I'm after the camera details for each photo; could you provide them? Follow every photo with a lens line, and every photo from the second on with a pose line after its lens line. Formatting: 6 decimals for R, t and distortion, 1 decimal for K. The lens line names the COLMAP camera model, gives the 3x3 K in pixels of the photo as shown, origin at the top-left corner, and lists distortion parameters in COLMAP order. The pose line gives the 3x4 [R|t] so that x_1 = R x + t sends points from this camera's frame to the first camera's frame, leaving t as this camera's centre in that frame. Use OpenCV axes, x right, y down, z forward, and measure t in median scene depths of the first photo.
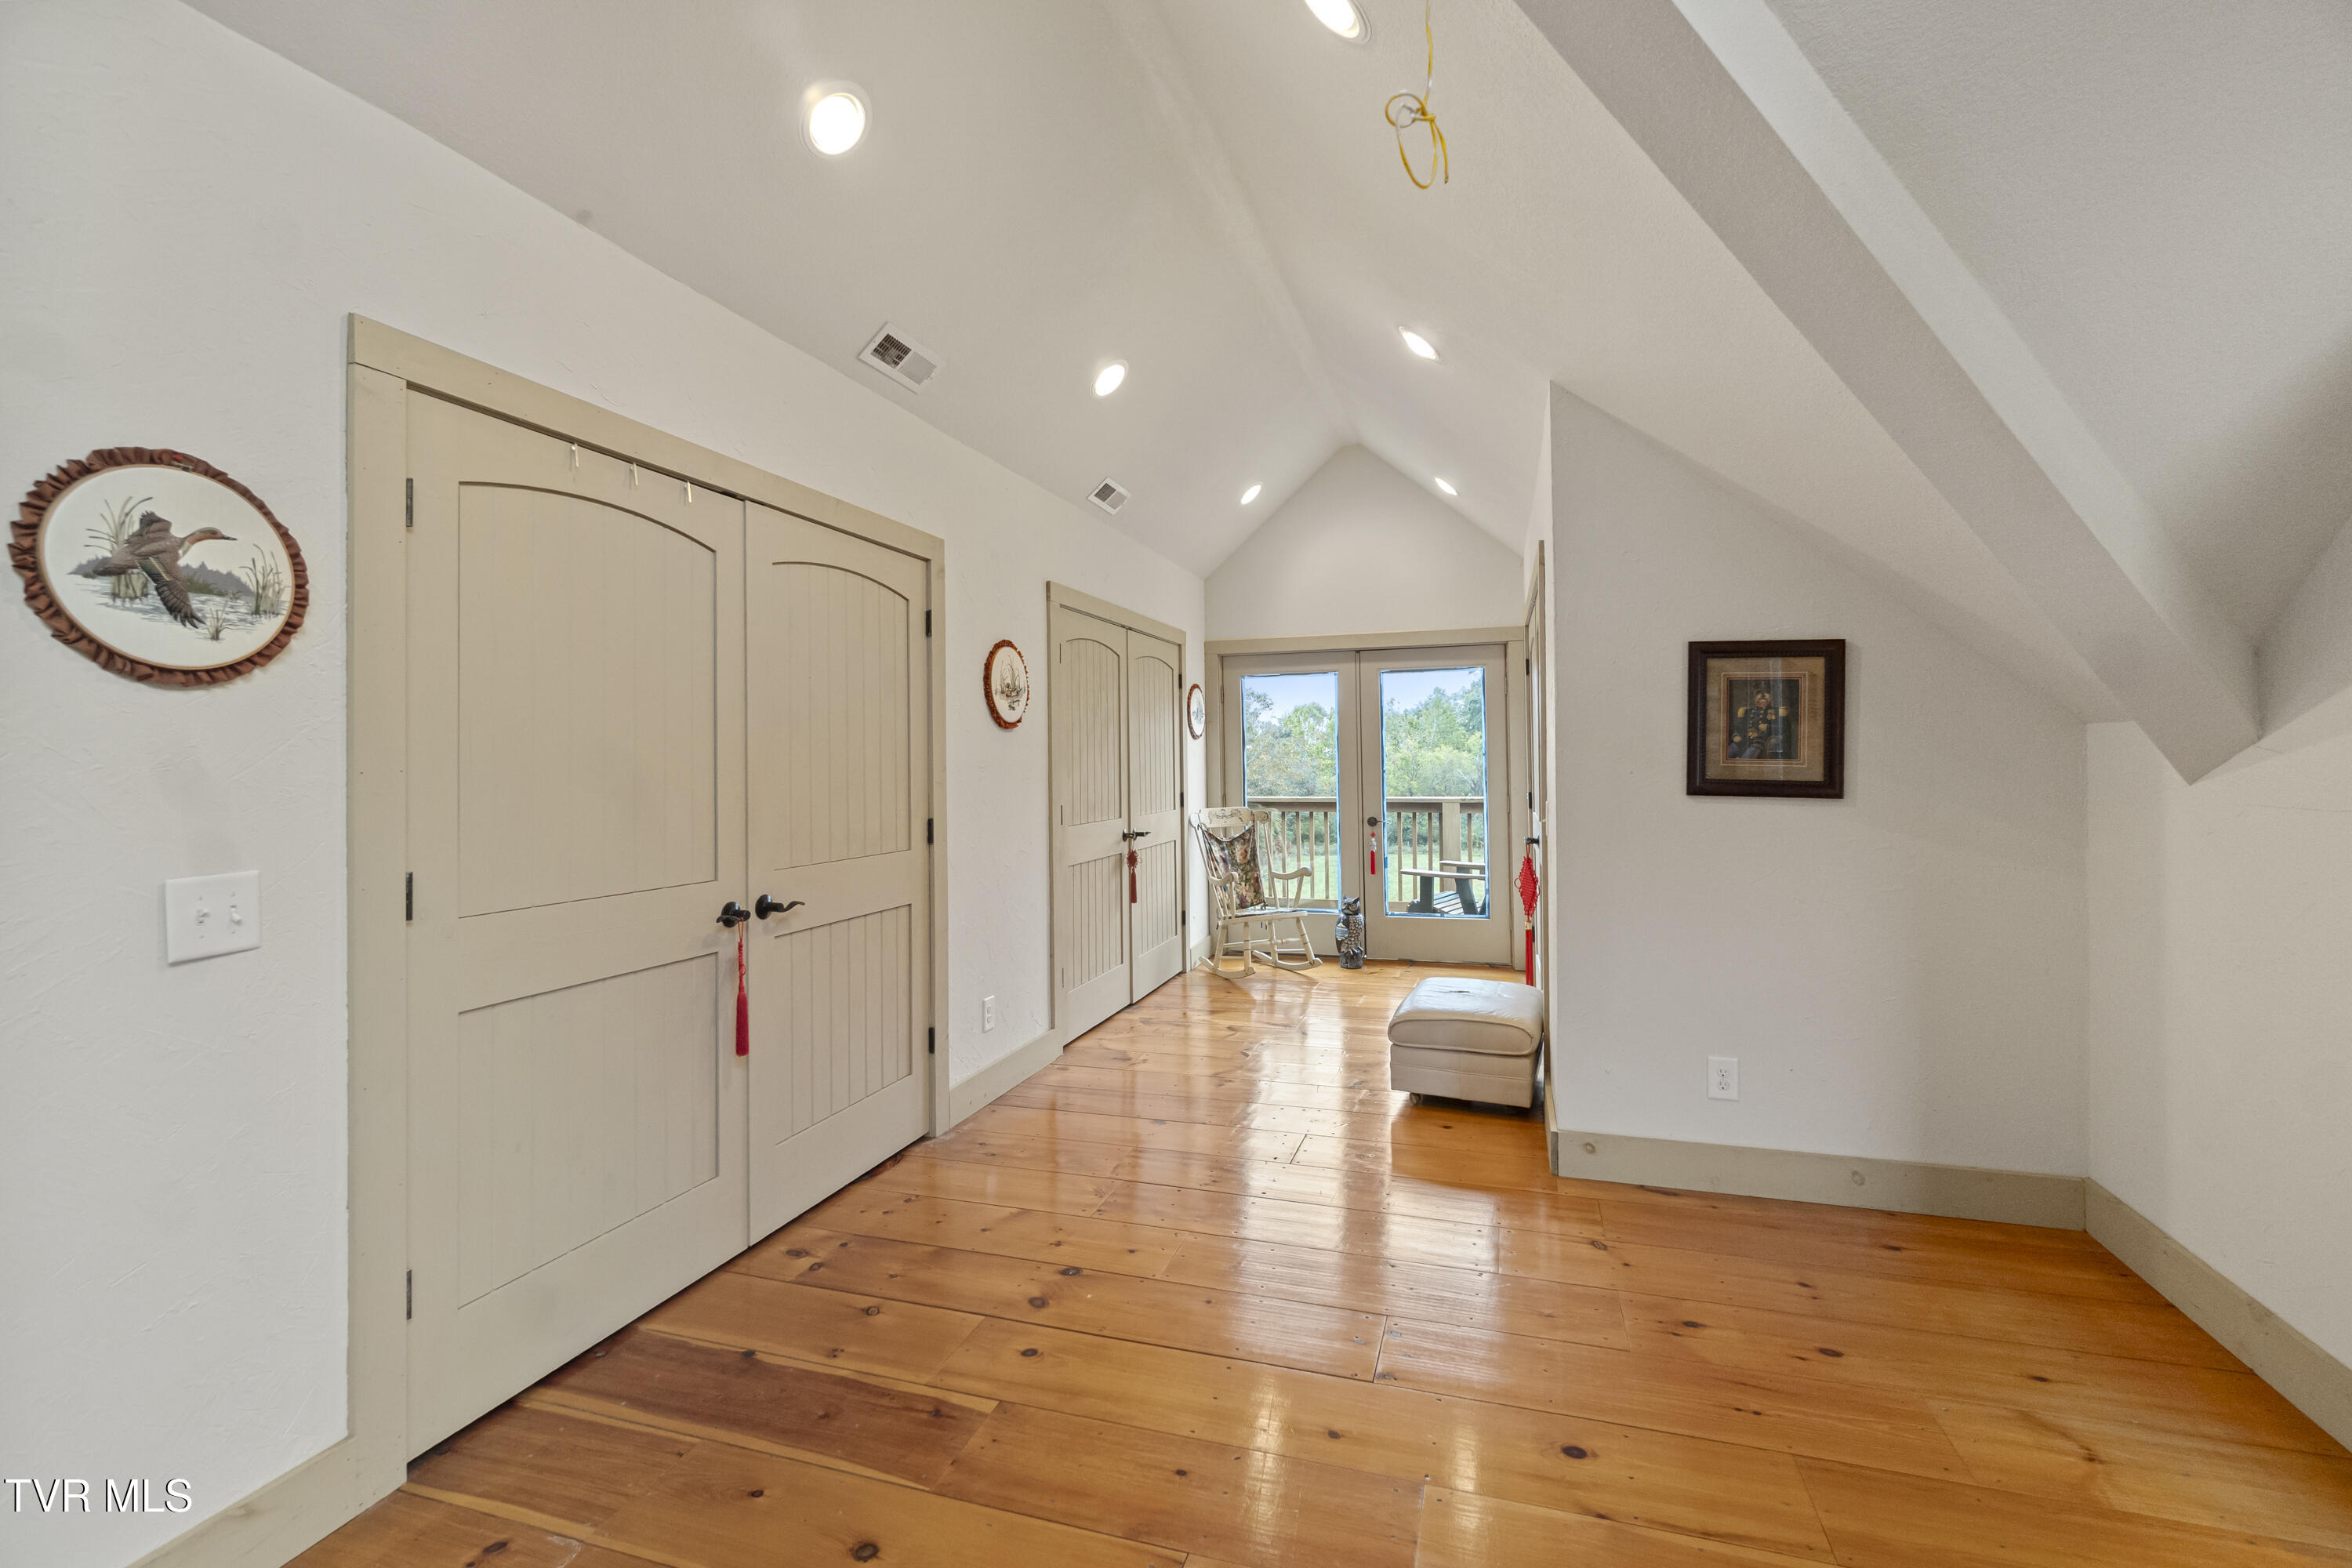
lens RADIAL K [[1026.2, 0, 1180.3], [0, 1026.2, 766.6], [0, 0, 1]] dist [-0.004686, 0.002233]
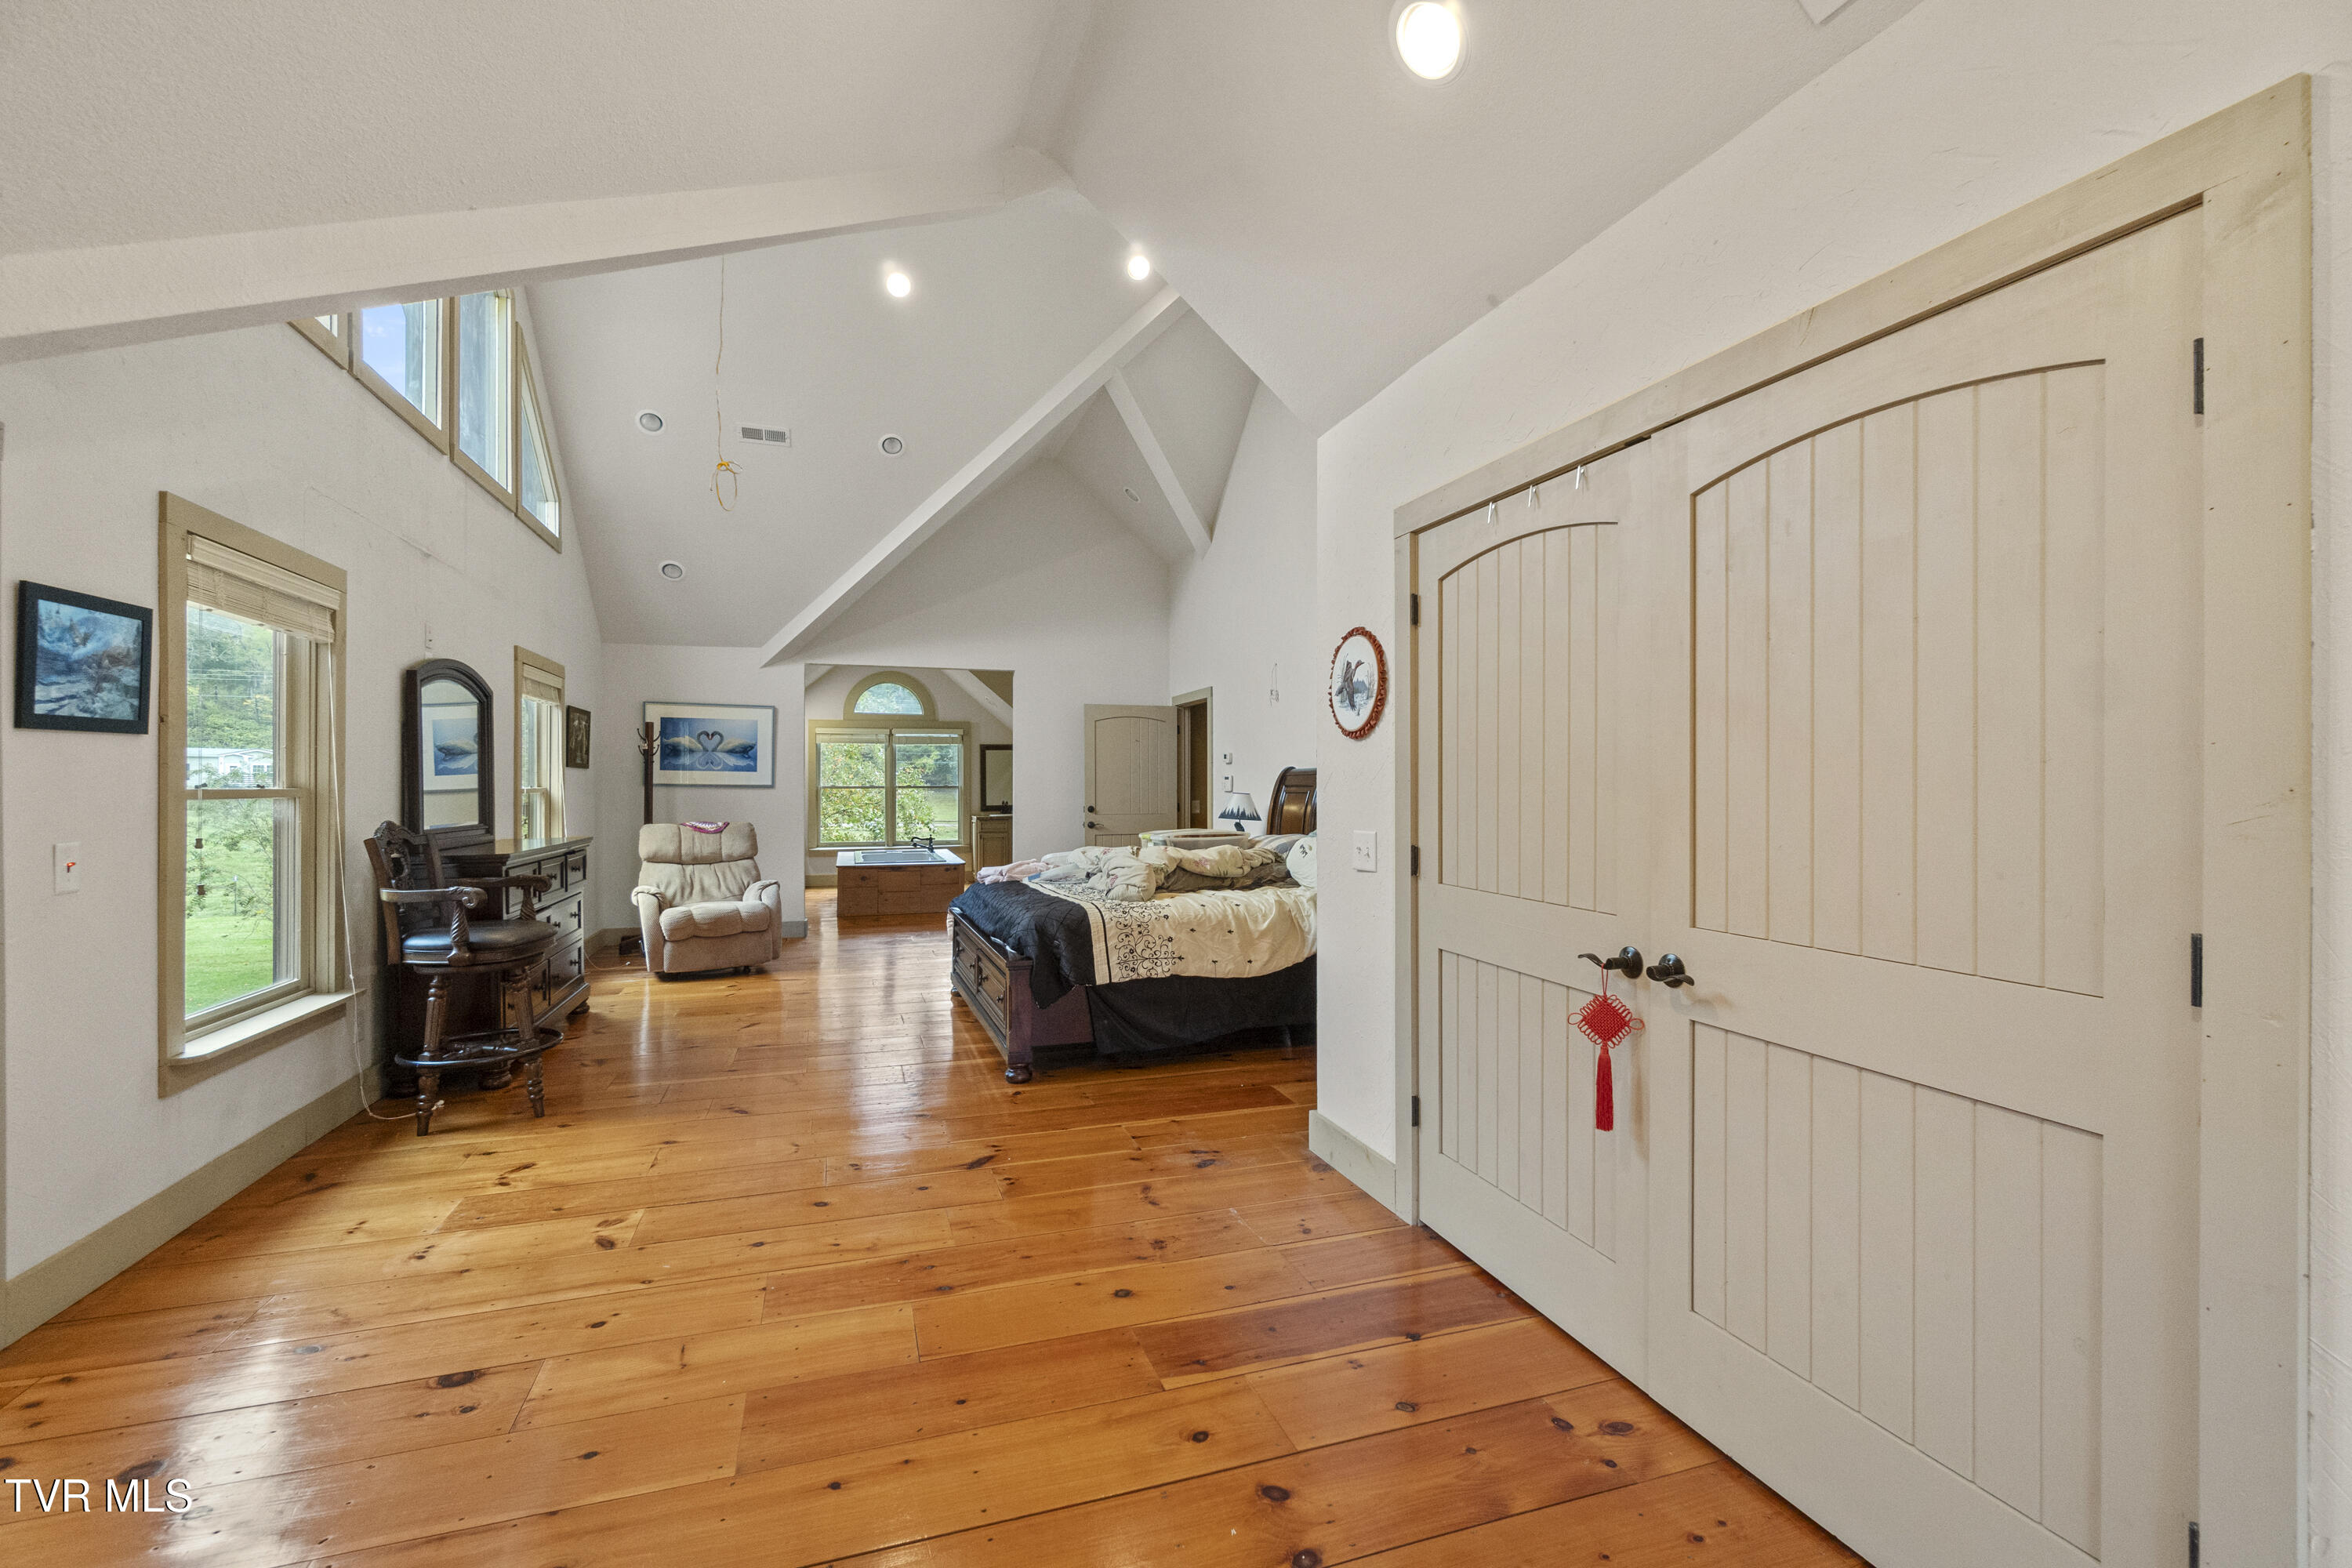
lens RADIAL K [[1026.2, 0, 1180.0], [0, 1026.2, 783.6], [0, 0, 1]] dist [-0.004686, 0.002233]
pose [[-0.804566, 0.015290, -0.593667, 0.420474], [0.008290, 0.999860, 0.014516, -0.015318], [0.593806, 0.006758, -0.804580, 1.832646]]
